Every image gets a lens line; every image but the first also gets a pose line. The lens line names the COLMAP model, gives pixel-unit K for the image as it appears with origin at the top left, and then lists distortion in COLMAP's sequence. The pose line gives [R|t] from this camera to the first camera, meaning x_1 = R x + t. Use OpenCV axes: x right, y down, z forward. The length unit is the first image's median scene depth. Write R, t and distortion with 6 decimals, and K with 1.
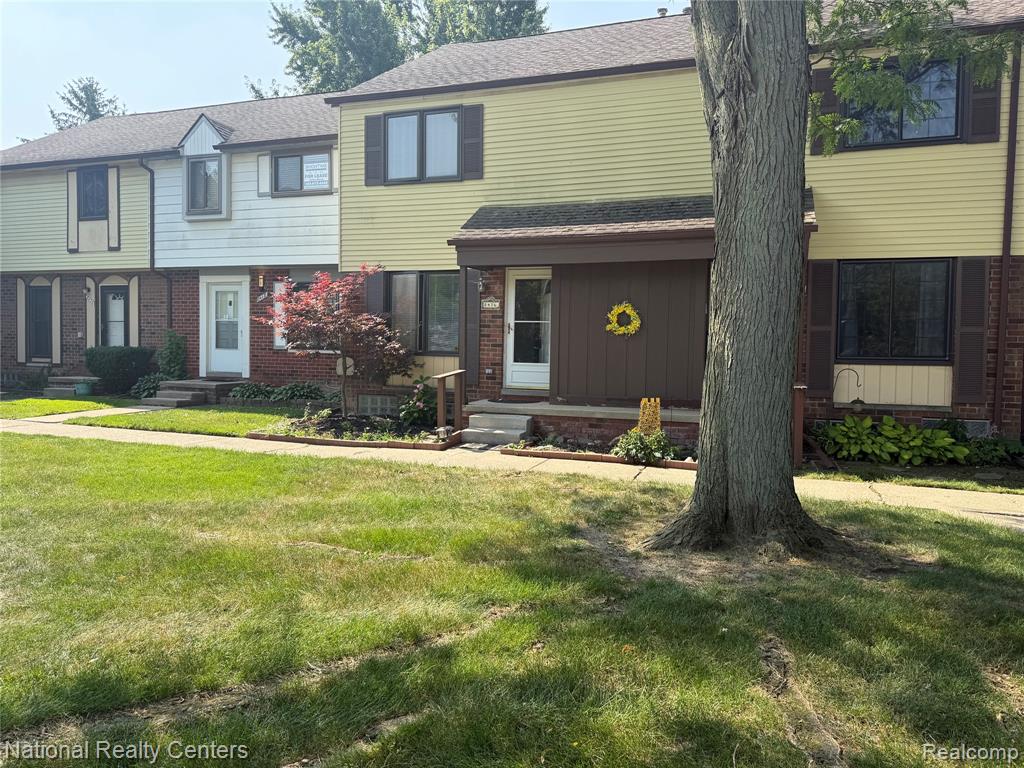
lens RADIAL K [[726.2, 0, 518.1], [0, 726.2, 384.4], [0, 0, 1]] dist [0.039307, -0.046421]
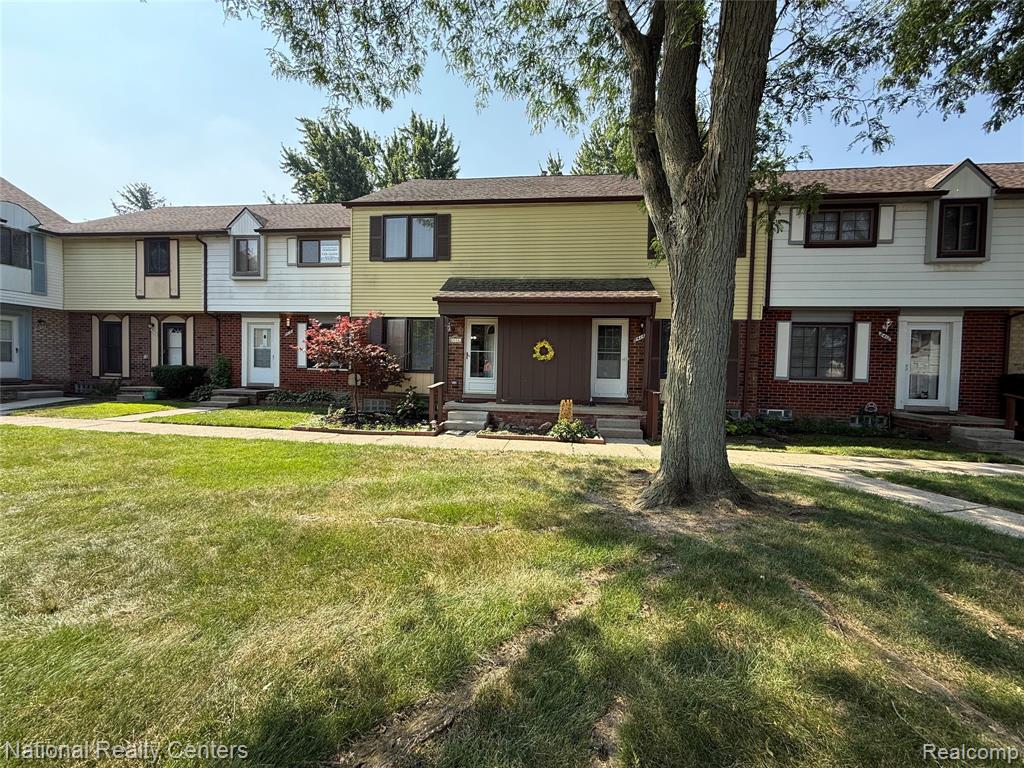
lens RADIAL K [[407.6, 0, 513.9], [0, 407.6, 384.7], [0, 0, 1]] dist [-0.003309, 0.001141]
pose [[0.975954, -0.002736, 0.217957, -0.129029], [0.004455, 0.999963, -0.007400, -0.008443], [-0.217929, 0.008193, 0.975930, 0.134649]]
